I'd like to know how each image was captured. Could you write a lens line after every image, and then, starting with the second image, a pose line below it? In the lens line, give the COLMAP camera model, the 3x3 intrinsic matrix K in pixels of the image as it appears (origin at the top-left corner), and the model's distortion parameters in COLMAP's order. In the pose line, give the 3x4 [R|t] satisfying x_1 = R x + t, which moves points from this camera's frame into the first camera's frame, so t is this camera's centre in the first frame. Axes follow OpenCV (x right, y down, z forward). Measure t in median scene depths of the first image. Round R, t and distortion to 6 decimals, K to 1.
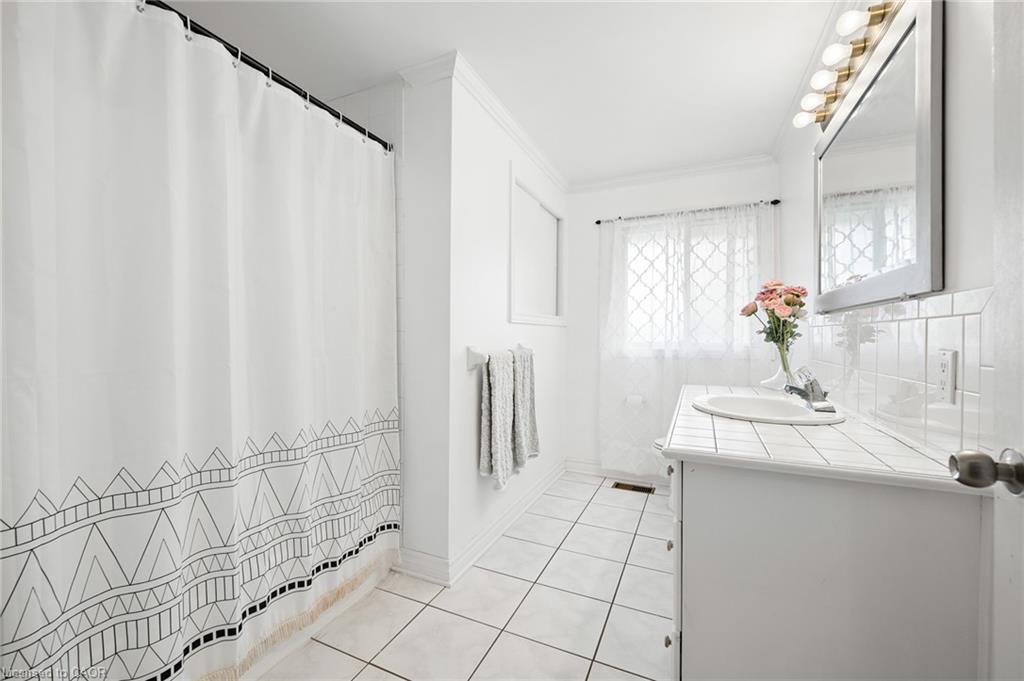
lens RADIAL K [[415.1, 0, 512.1], [0, 415.1, 337.1], [0, 0, 1]] dist [0.001606, 0.000056]
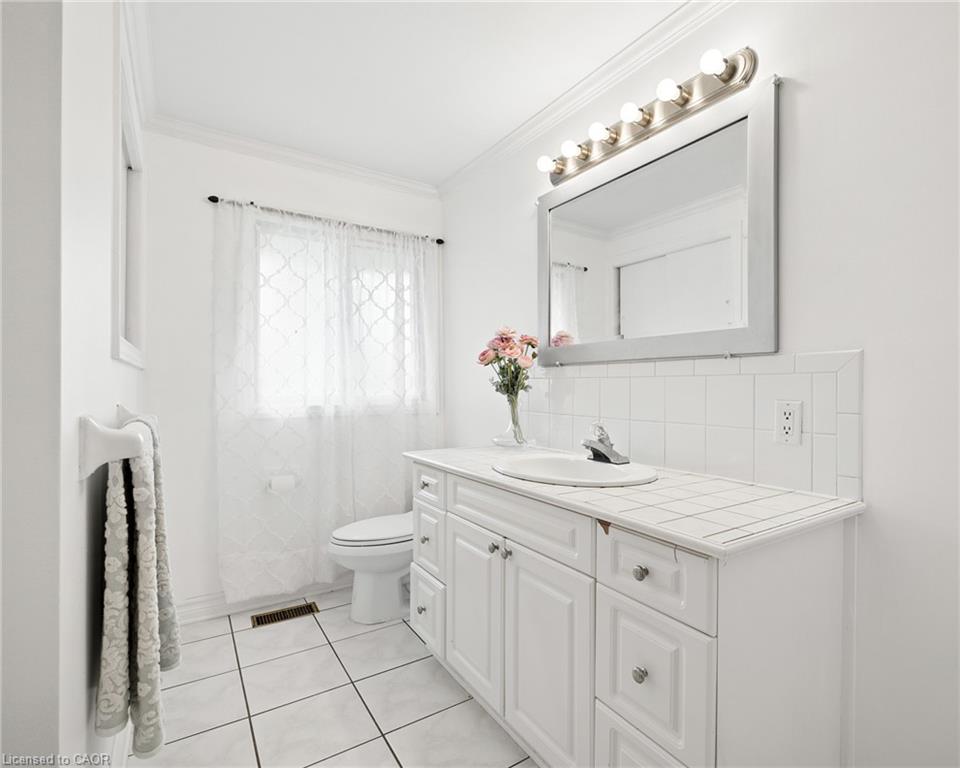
lens RADIAL K [[480.3, 0, 483.6], [0, 480.3, 387.8], [0, 0, 1]] dist [0.006598, 0.001105]
pose [[0.528431, -0.002378, 0.848973, -0.205928], [0.000233, 0.999996, 0.002657, -0.003902], [-0.848976, -0.001206, 0.528430, 0.333758]]
